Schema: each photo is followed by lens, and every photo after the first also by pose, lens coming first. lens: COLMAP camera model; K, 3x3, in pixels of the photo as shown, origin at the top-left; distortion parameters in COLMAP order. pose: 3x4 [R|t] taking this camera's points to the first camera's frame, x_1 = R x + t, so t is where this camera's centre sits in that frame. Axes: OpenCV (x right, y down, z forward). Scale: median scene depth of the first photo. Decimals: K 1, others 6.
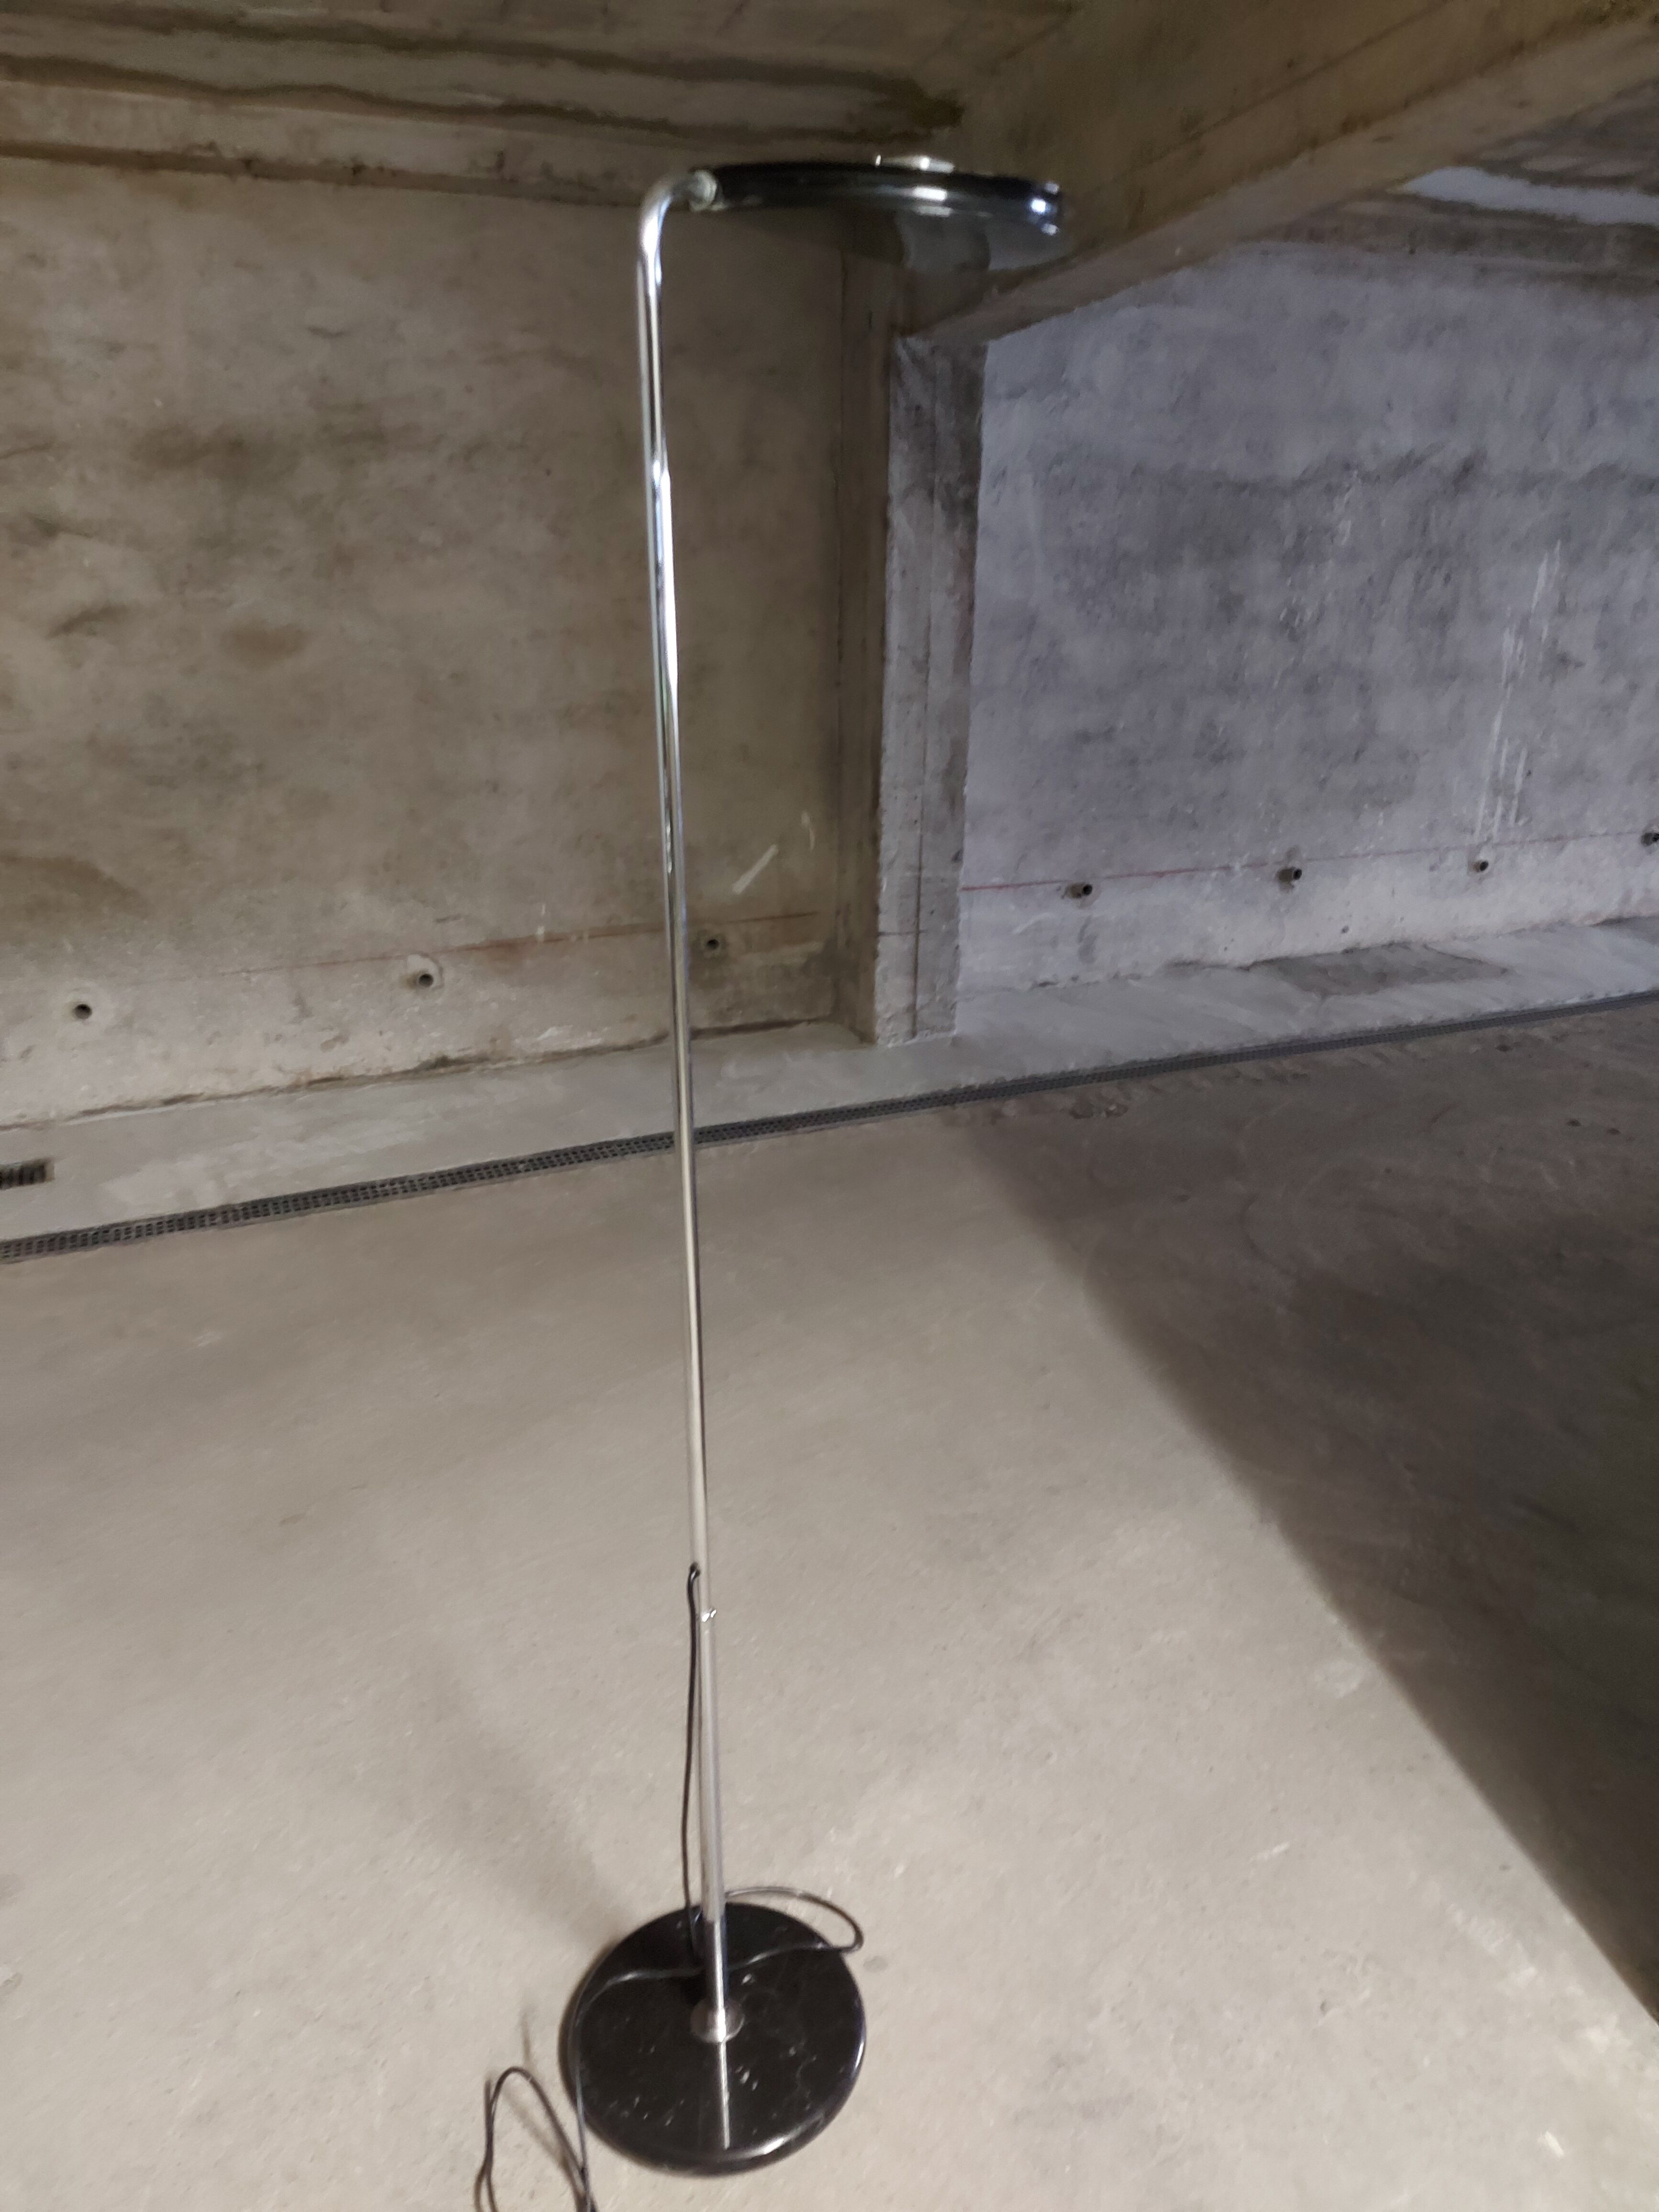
lens RADIAL K [[1573.3, 0, 833.7], [0, 1573.3, 1112.4], [0, 0, 1]] dist [0.105532, -0.102540]
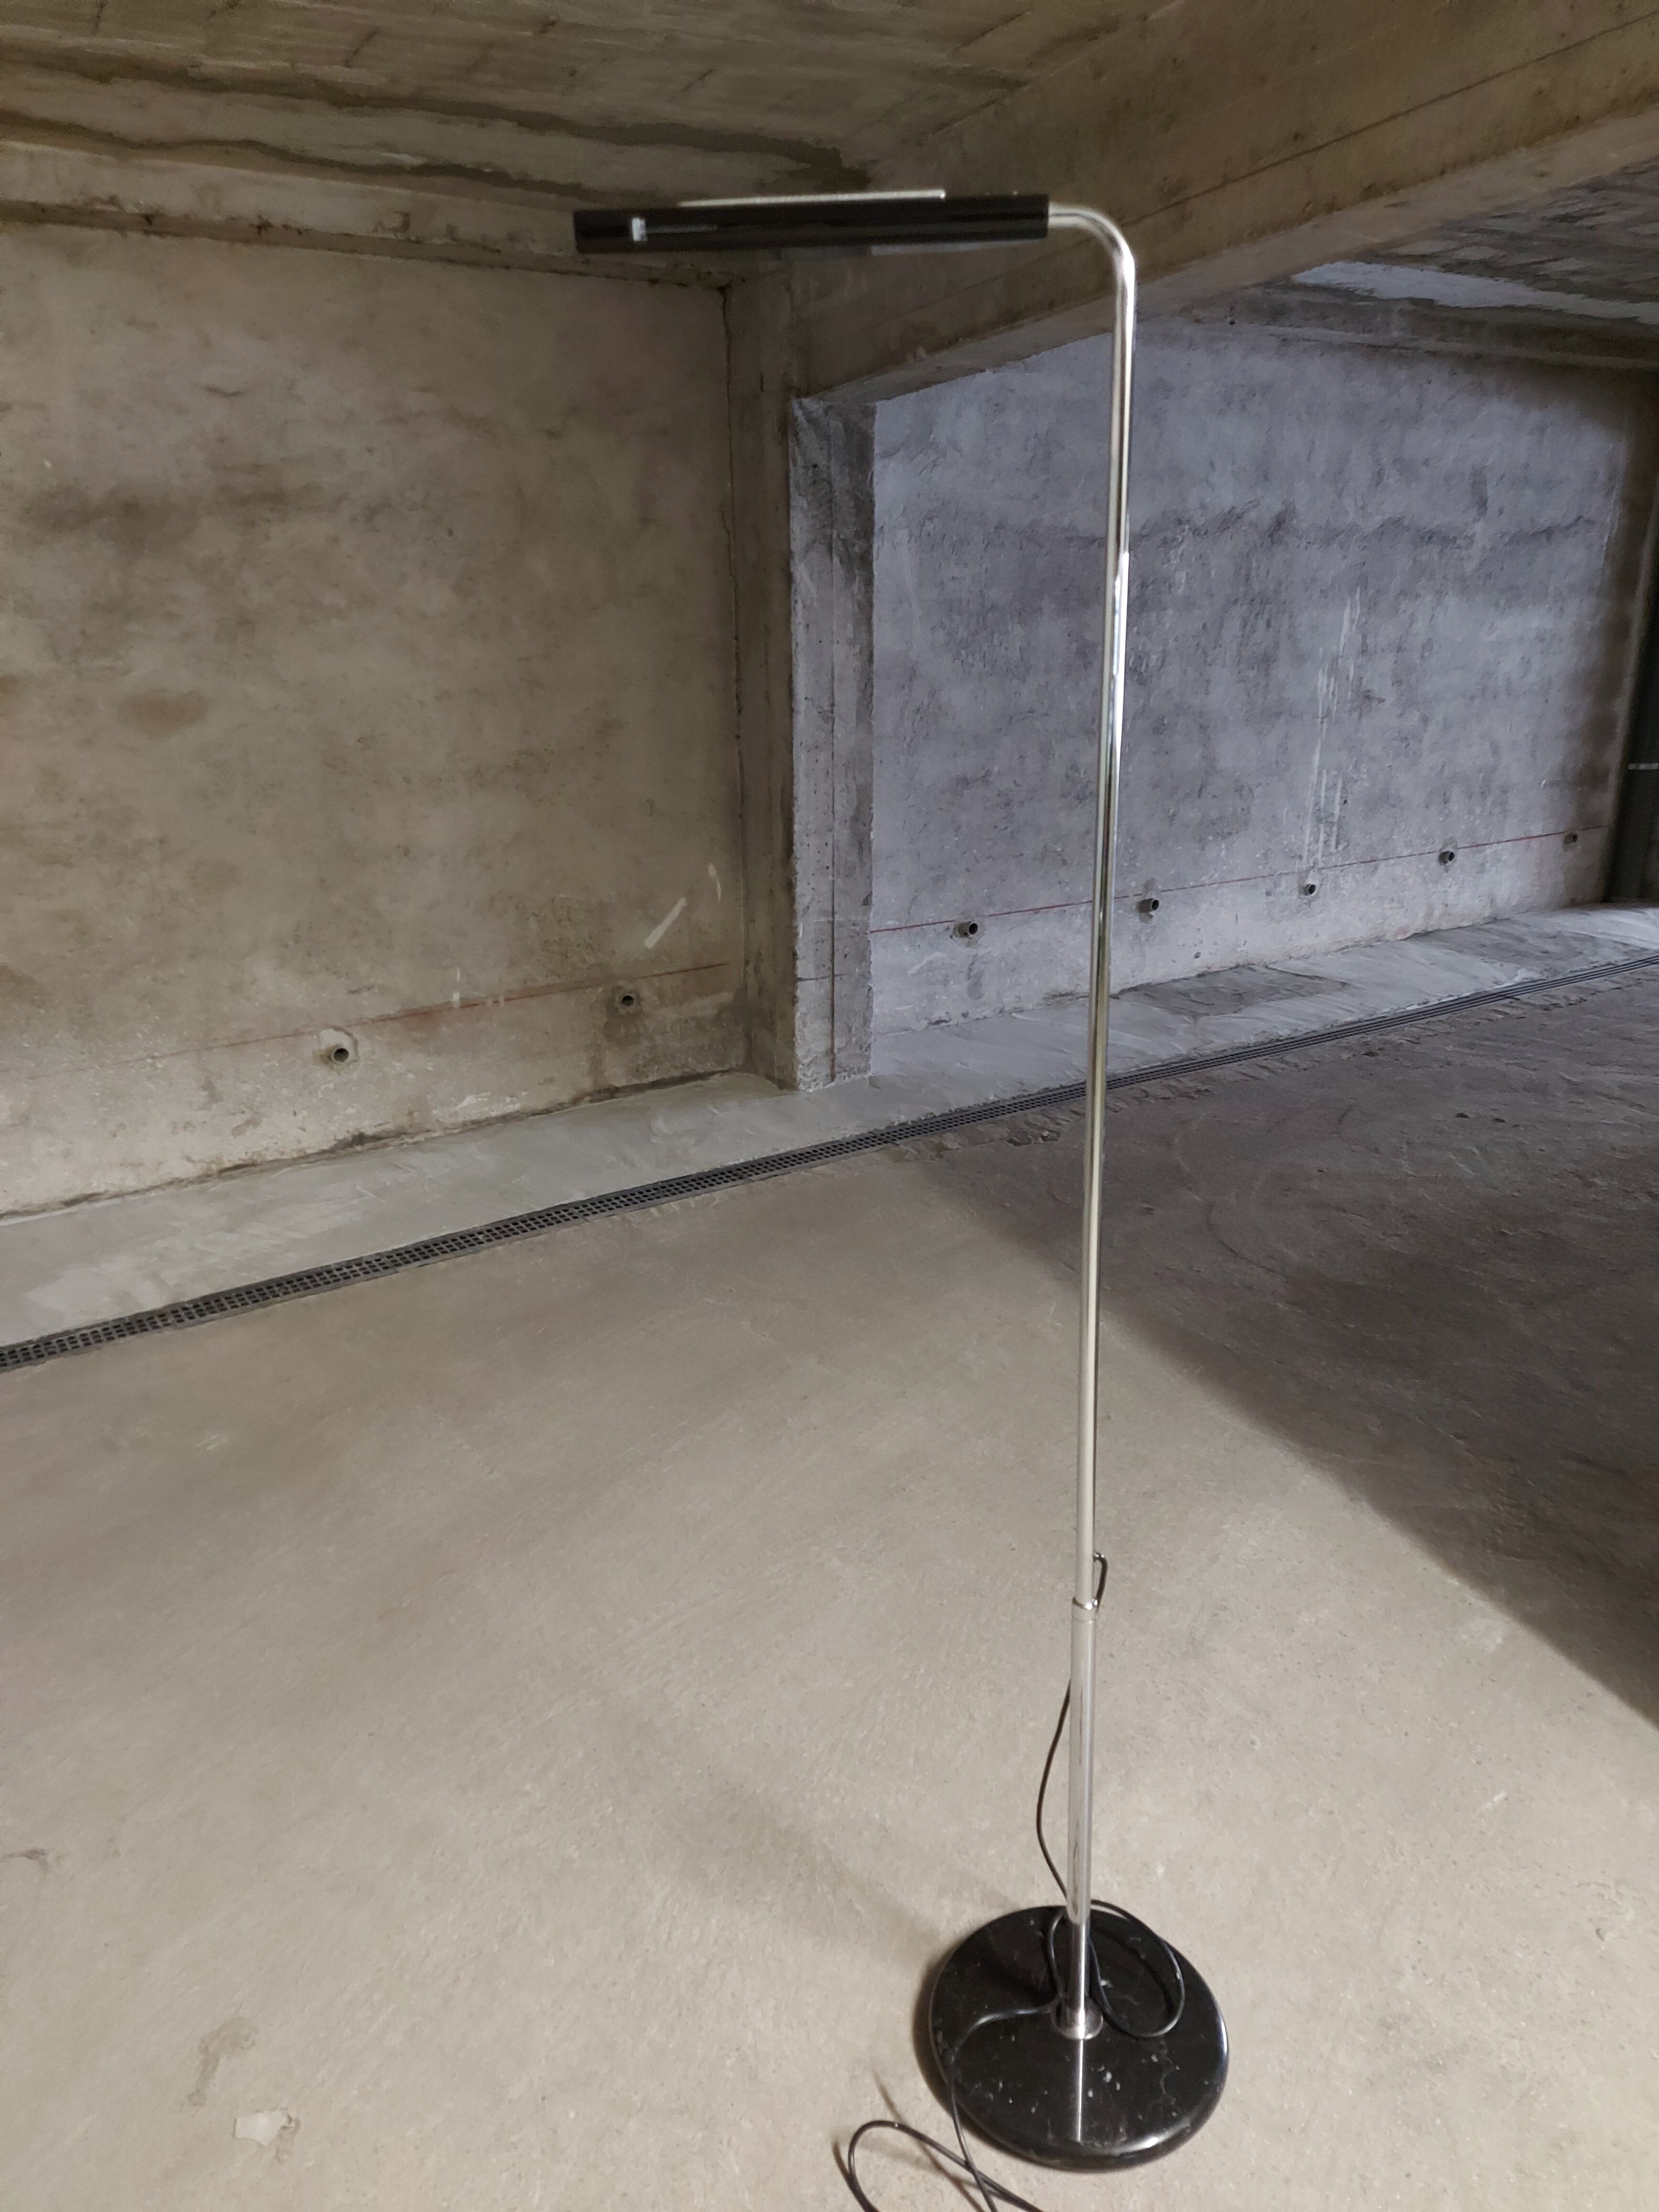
lens RADIAL K [[1568.5, 0, 829.3], [0, 1568.5, 1106.5], [0, 0, 1]] dist [0.106849, -0.108637]
pose [[0.984790, -0.070839, 0.158654, -0.112966], [0.077177, 0.996432, -0.034147, 0.002985], [-0.155669, 0.045872, 0.986744, 0.010739]]
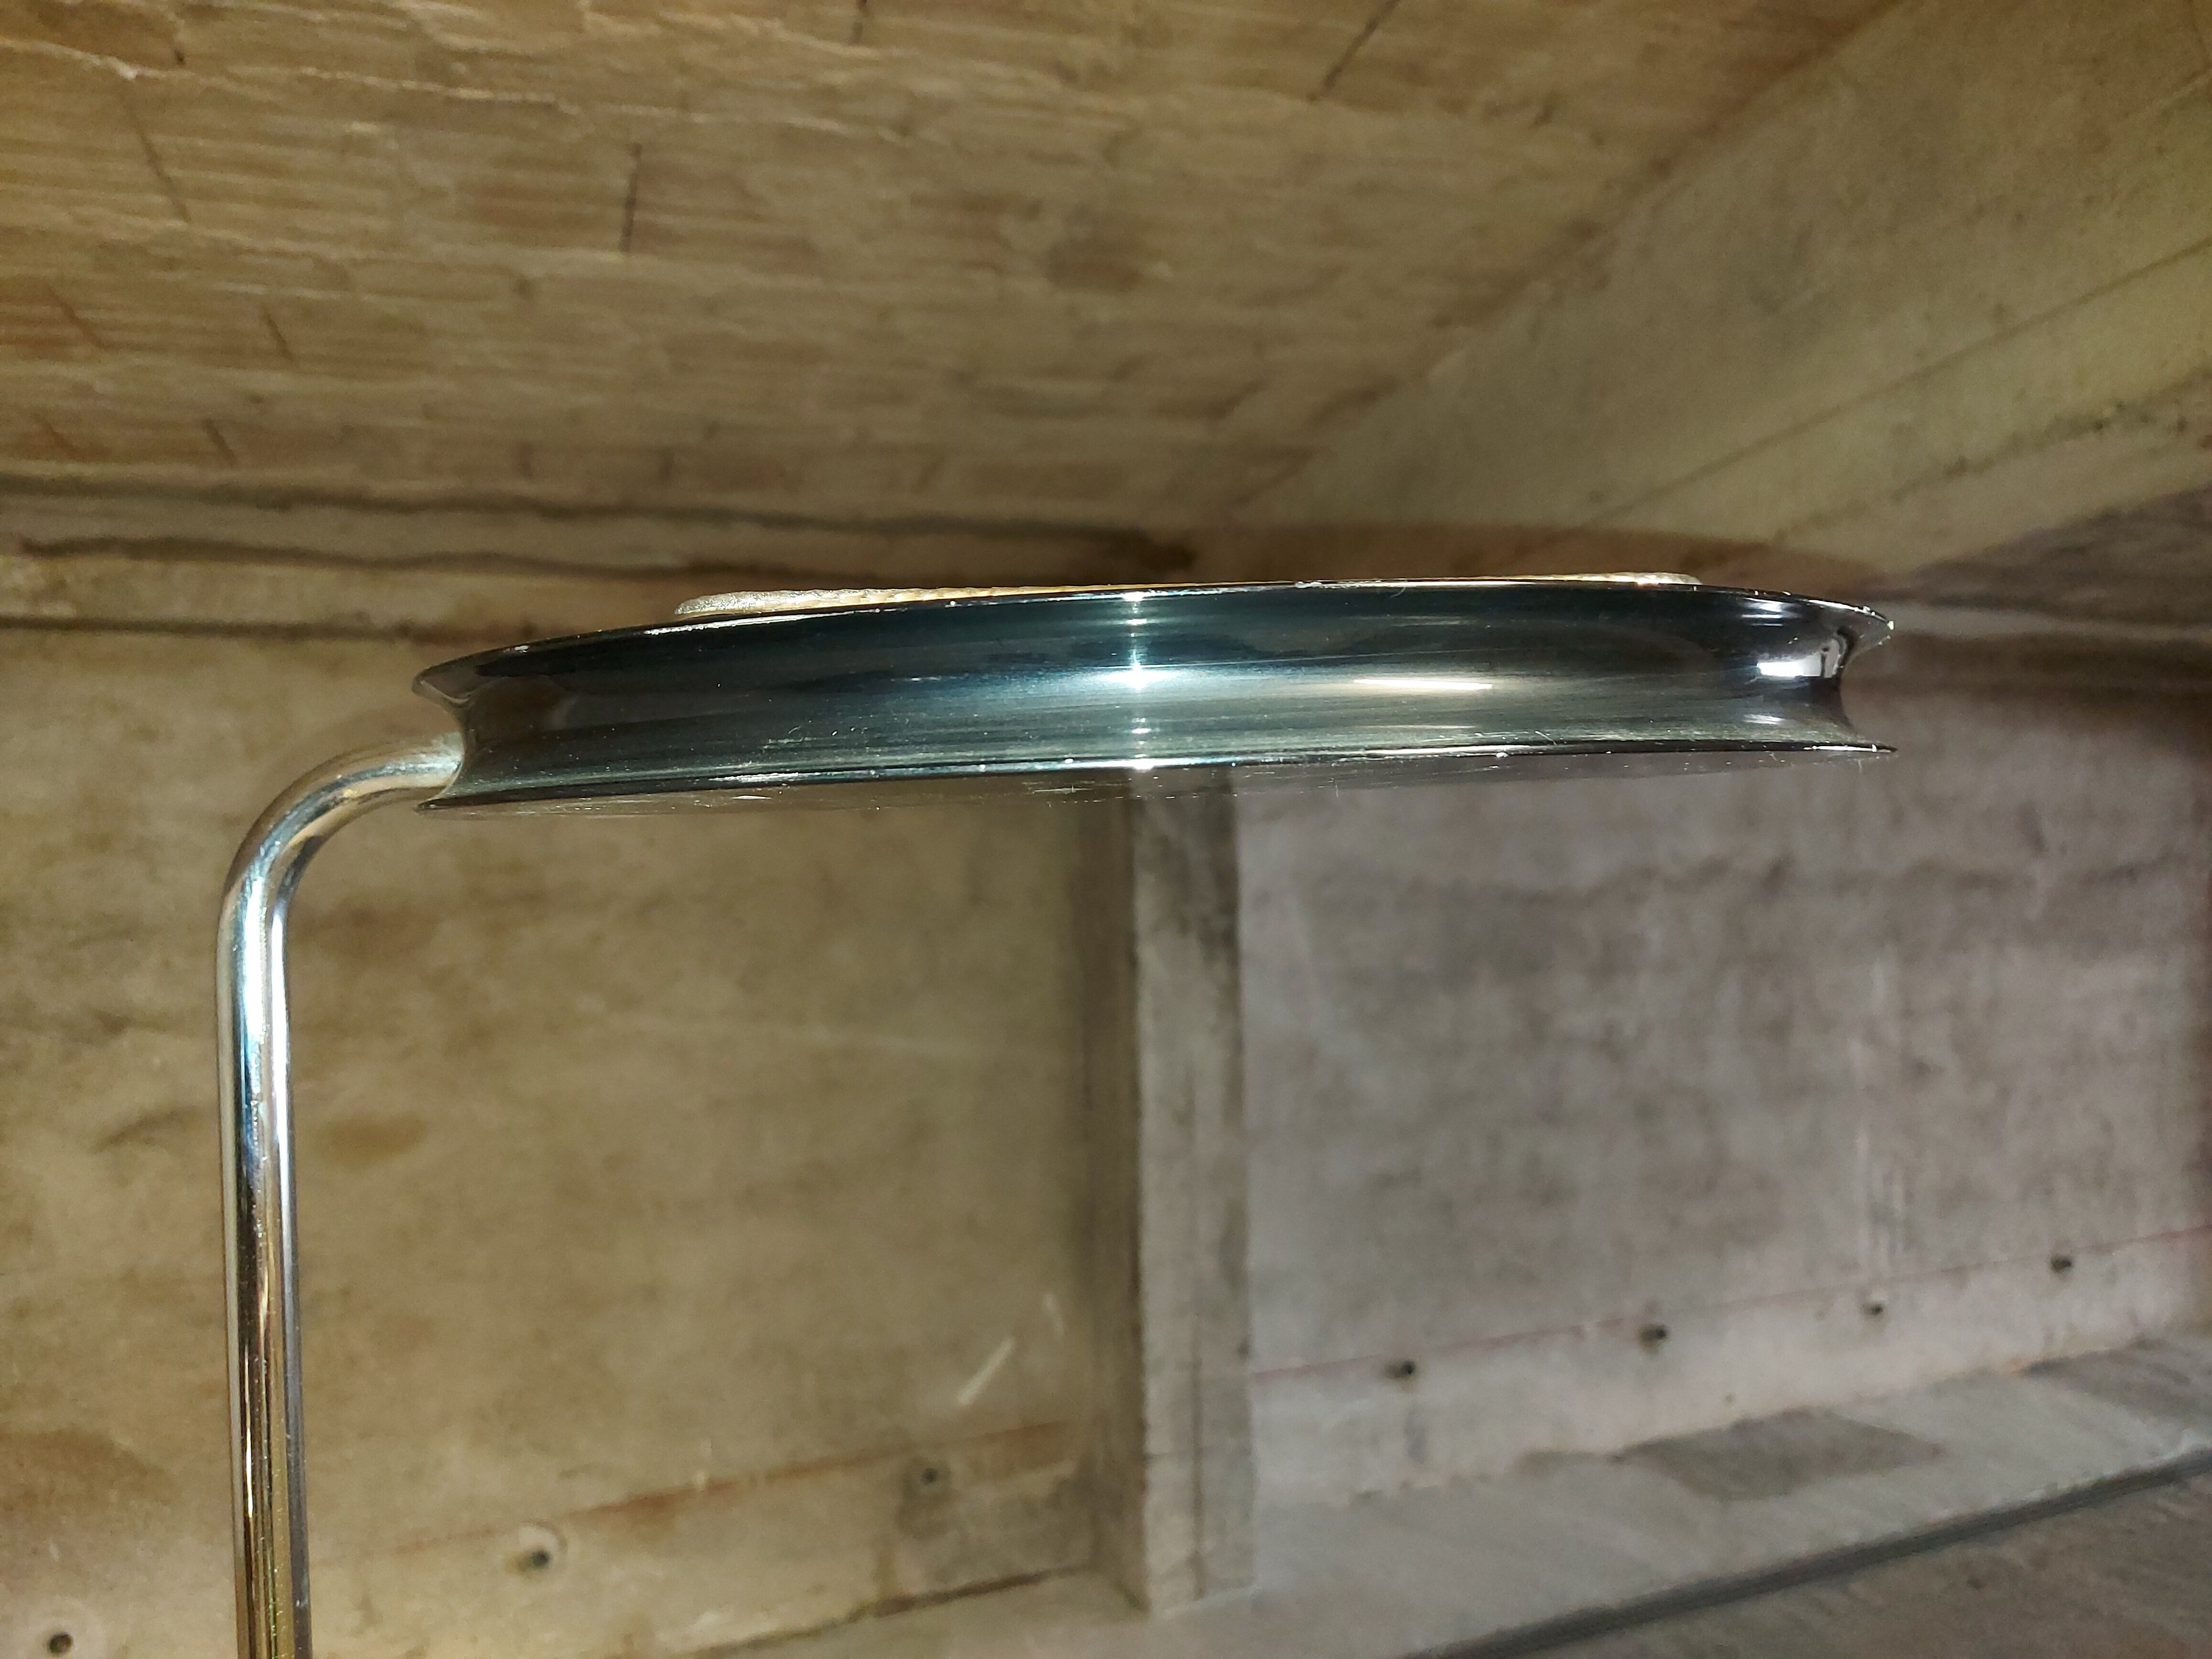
lens RADIAL K [[1631.2, 0, 1107.9], [0, 1631.2, 842.0], [0, 0, 1]] dist [0.048493, -0.061382]
pose [[0.999464, -0.032372, 0.004776, 0.015293], [0.031840, 0.928433, -0.370133, -0.095219], [0.007547, 0.370087, 0.928966, 0.147720]]
